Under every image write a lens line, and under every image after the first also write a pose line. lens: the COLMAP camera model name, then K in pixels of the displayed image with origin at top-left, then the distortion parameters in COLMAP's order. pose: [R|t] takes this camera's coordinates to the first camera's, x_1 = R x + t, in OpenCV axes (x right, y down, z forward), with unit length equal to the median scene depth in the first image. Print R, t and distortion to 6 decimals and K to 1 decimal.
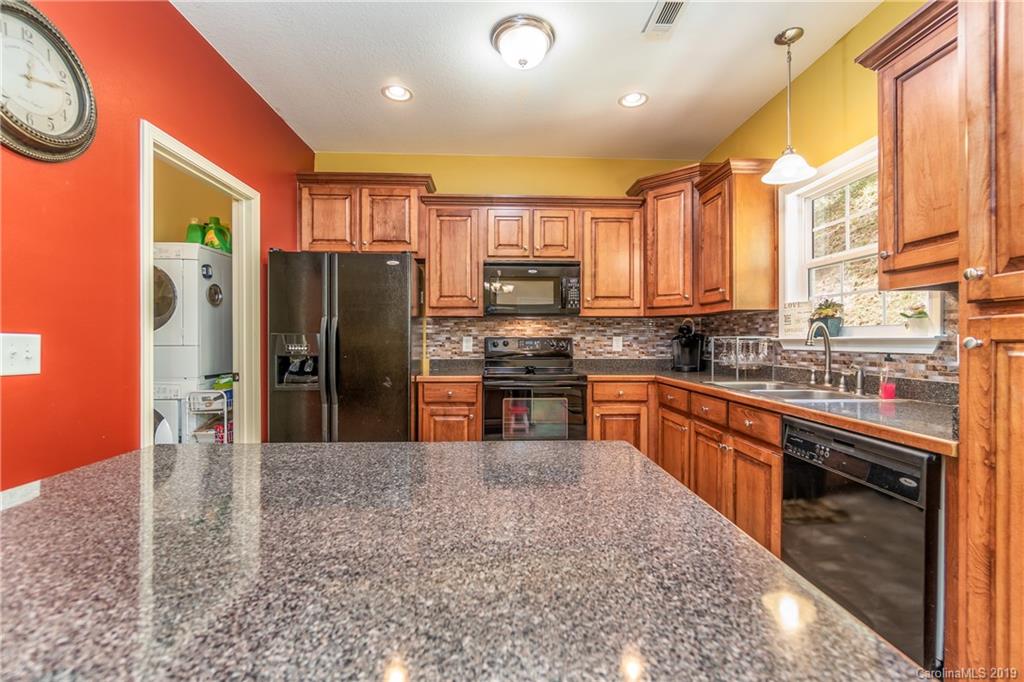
lens RADIAL K [[440.5, 0, 511.9], [0, 440.5, 340.4], [0, 0, 1]] dist [-0.003815, 0.000940]
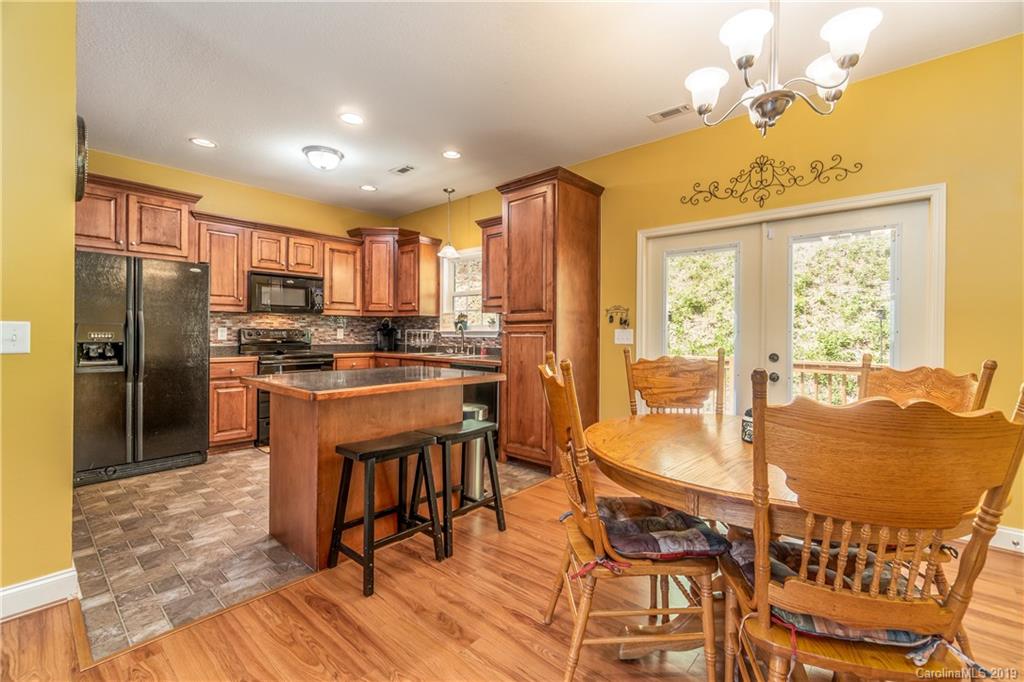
lens RADIAL K [[440.5, 0, 519.0], [0, 440.5, 333.5], [0, 0, 1]] dist [-0.003815, 0.000940]
pose [[0.689021, 0.003857, 0.724731, -0.480074], [-0.006313, 0.999980, 0.000680, 0.002290], [-0.724714, -0.005044, 0.689032, -0.509056]]
